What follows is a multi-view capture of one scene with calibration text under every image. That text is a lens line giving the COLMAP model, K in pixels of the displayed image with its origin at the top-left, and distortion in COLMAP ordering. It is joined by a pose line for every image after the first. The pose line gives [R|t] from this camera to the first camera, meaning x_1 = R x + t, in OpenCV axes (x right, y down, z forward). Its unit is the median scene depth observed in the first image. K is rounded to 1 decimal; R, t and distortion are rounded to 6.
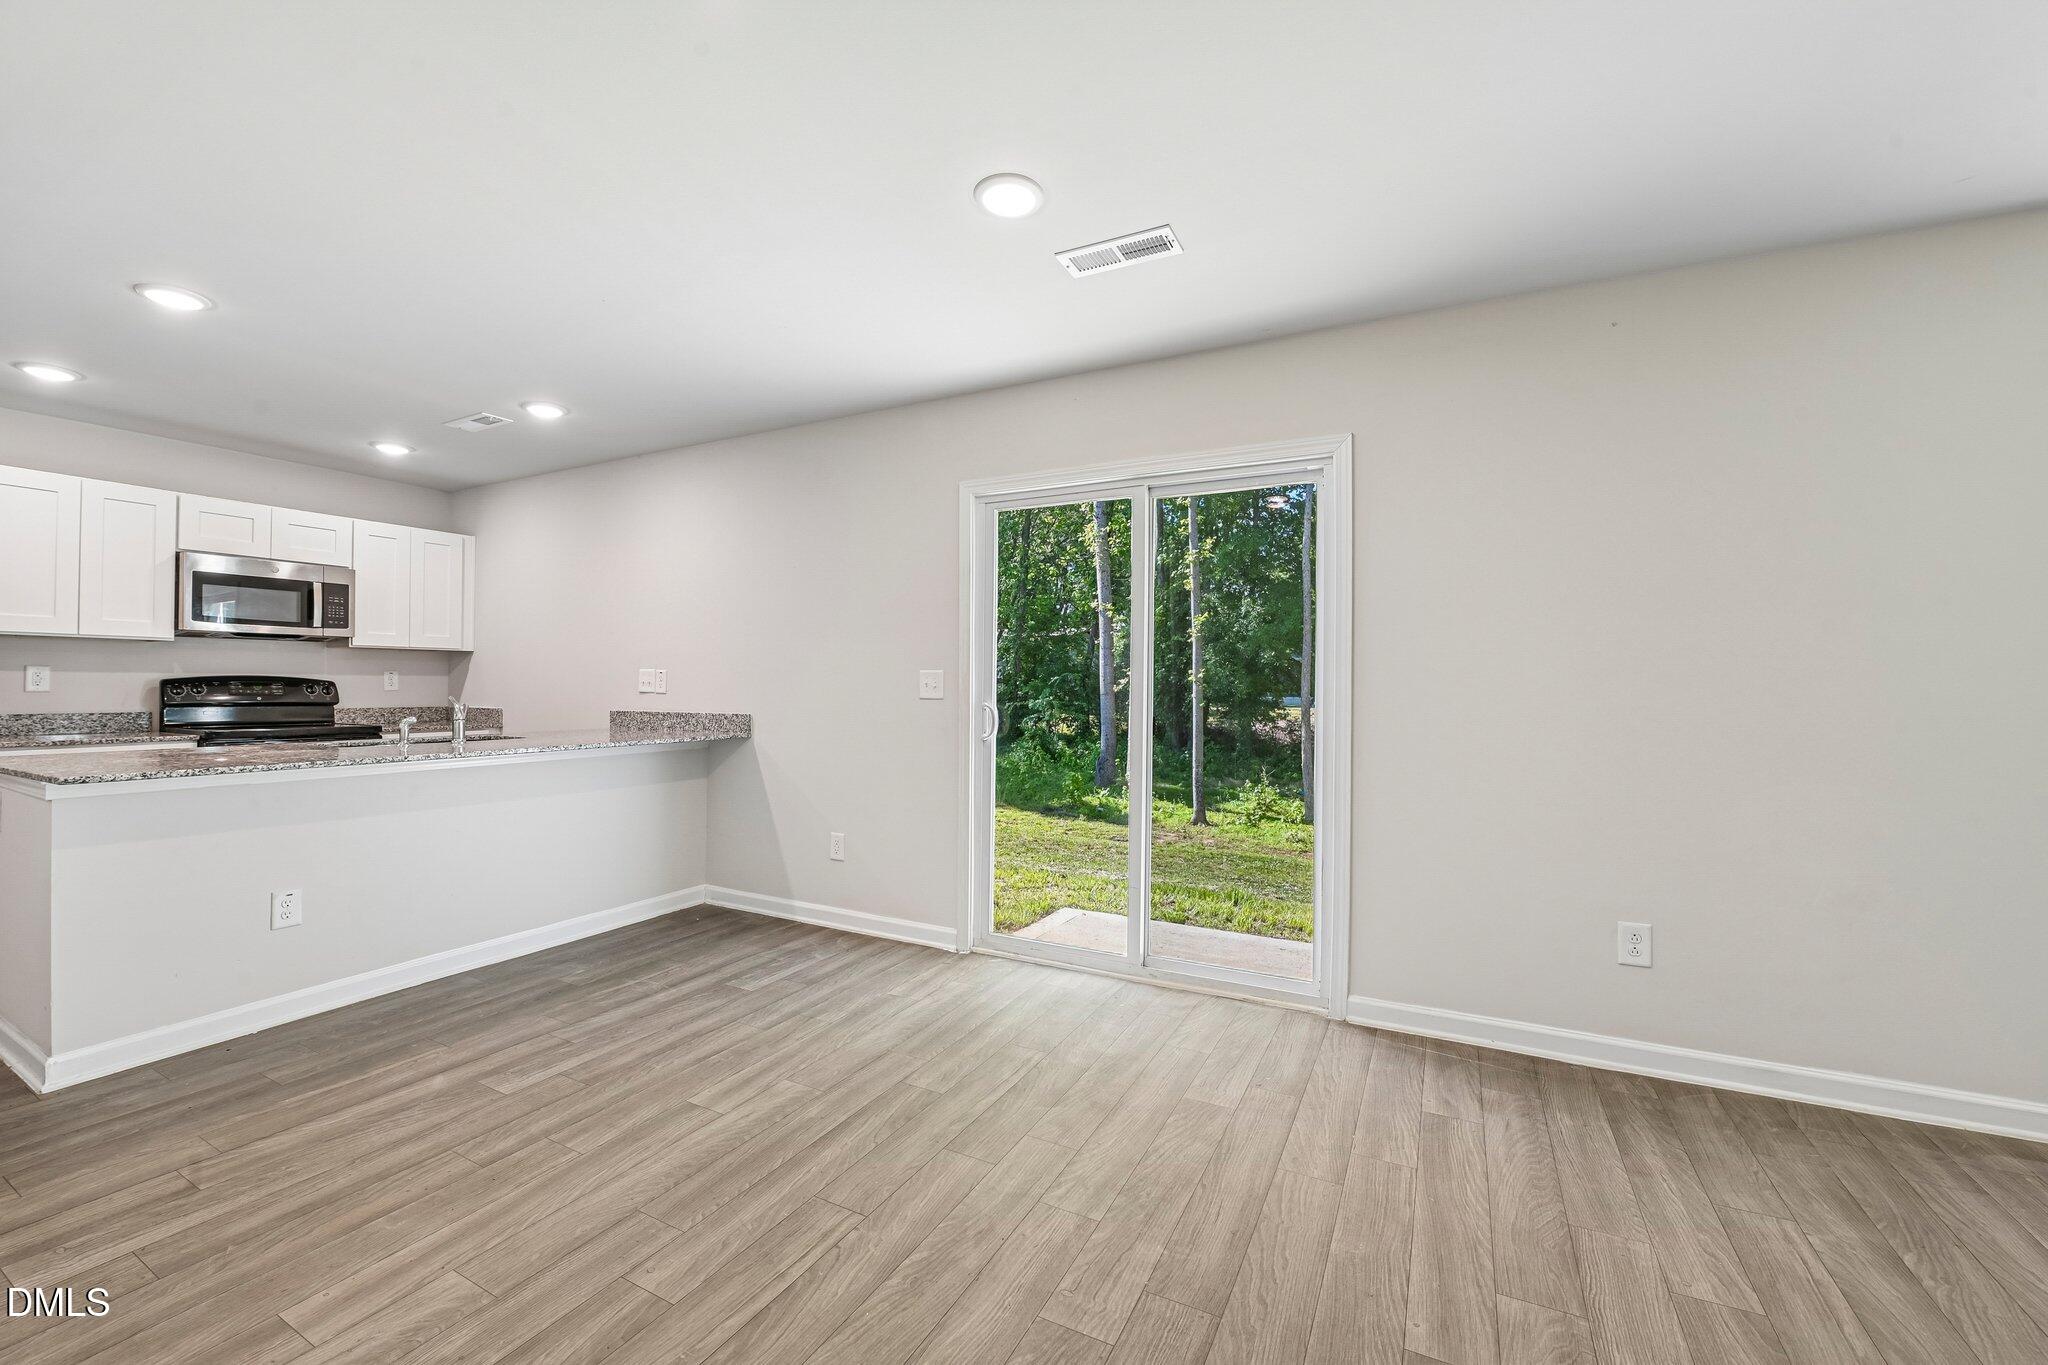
lens RADIAL K [[812.0, 0, 1031.4], [0, 812.0, 680.8], [0, 0, 1]] dist [-0.018845, -0.000518]
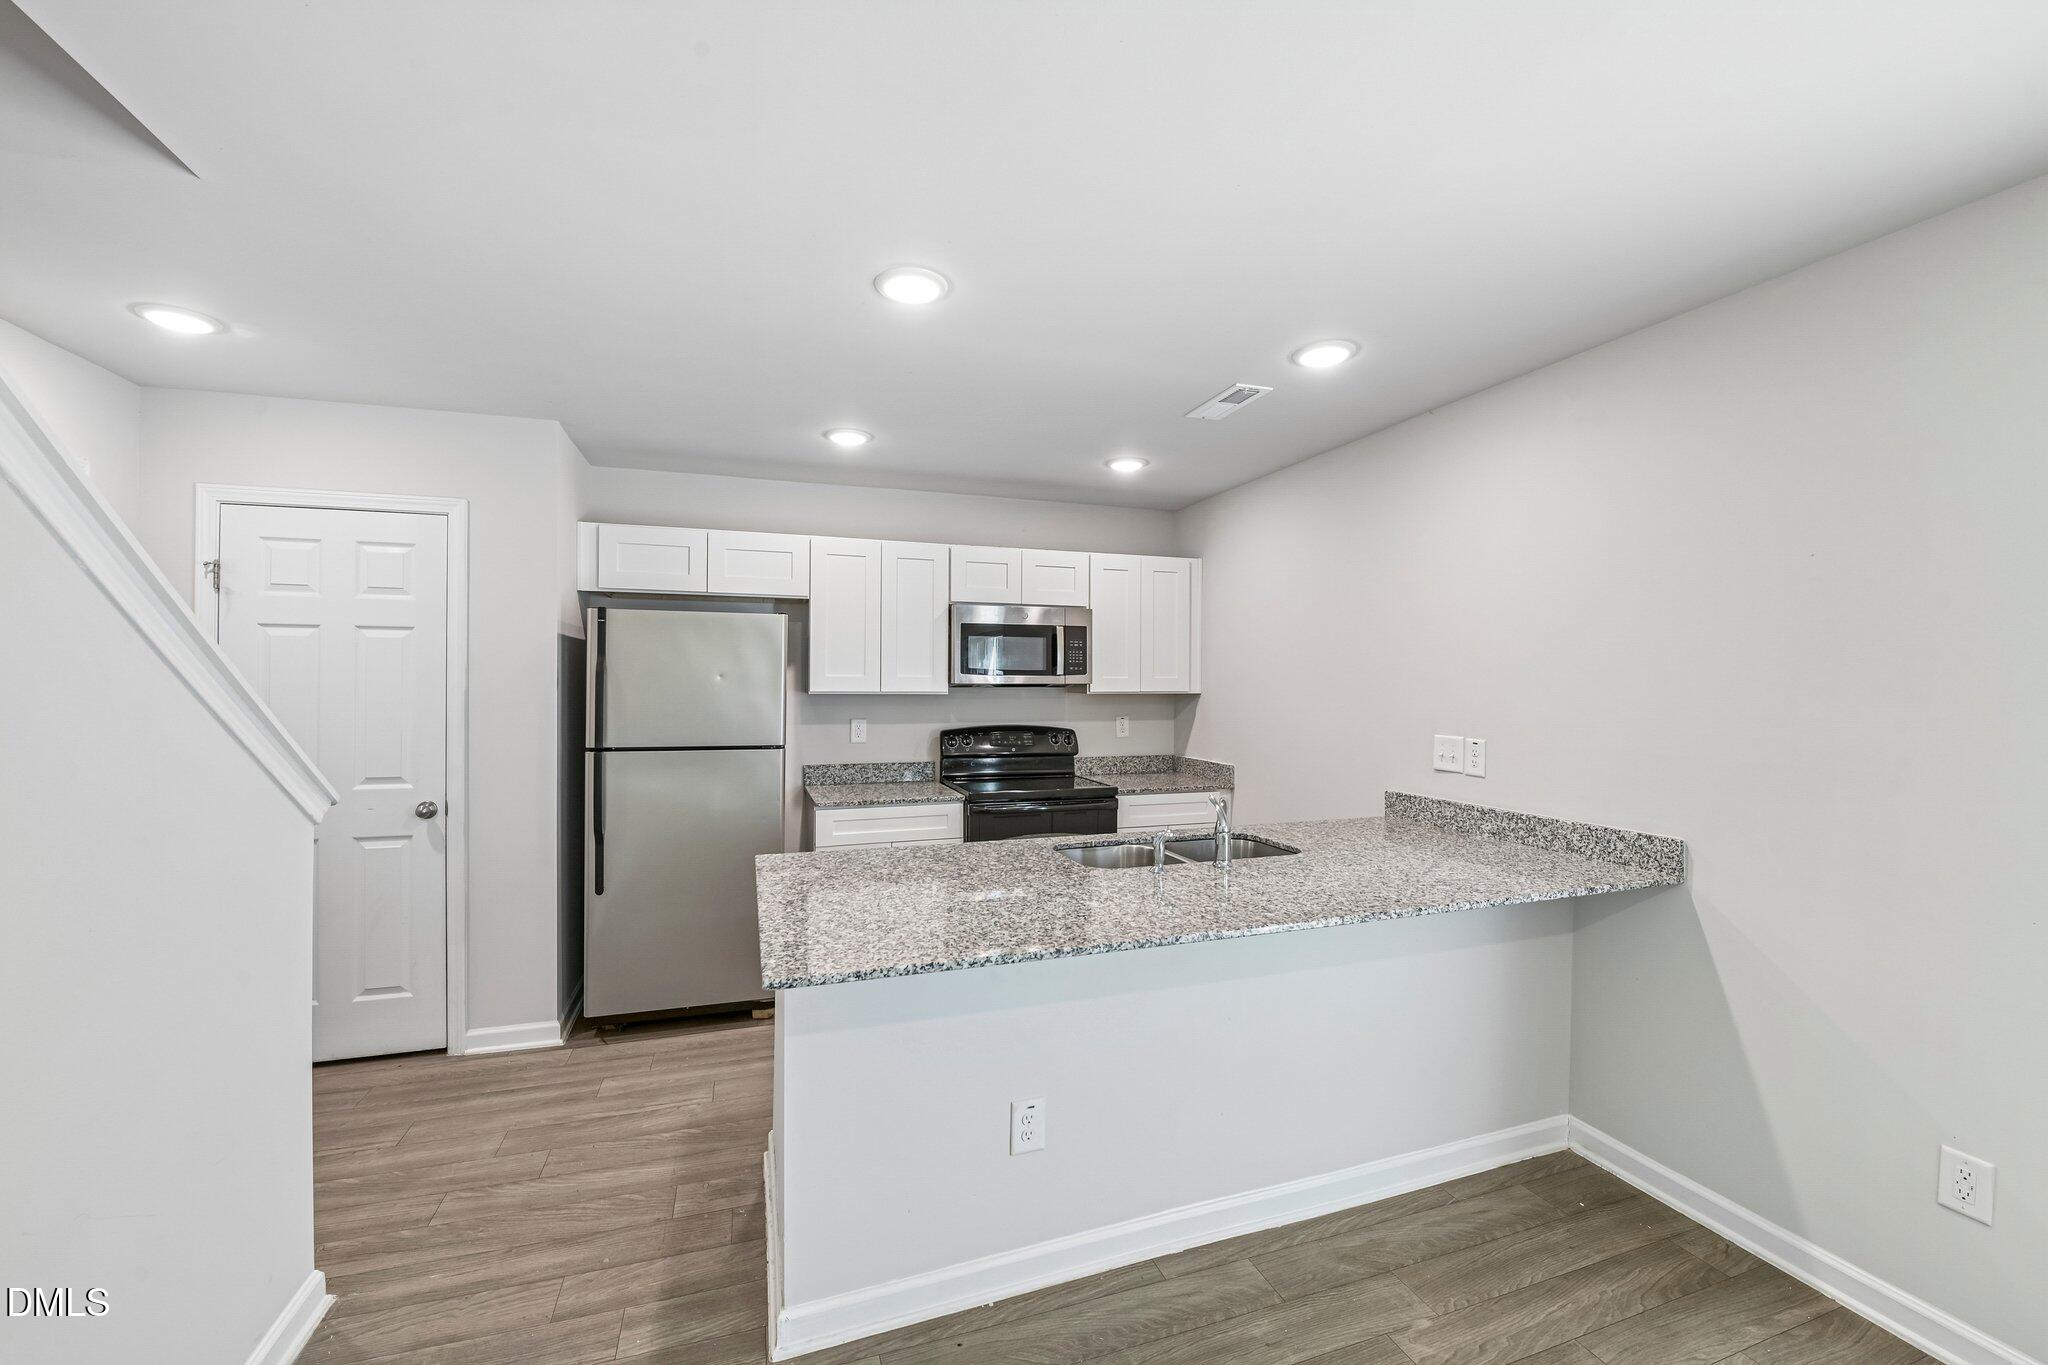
lens RADIAL K [[812.0, 0, 1031.4], [0, 812.0, 680.8], [0, 0, 1]] dist [-0.018845, -0.000518]
pose [[0.723855, -0.001368, -0.689951, -0.278978], [0.001081, 0.999999, -0.000848, -0.060277], [0.689951, -0.000132, 0.723856, 0.307851]]
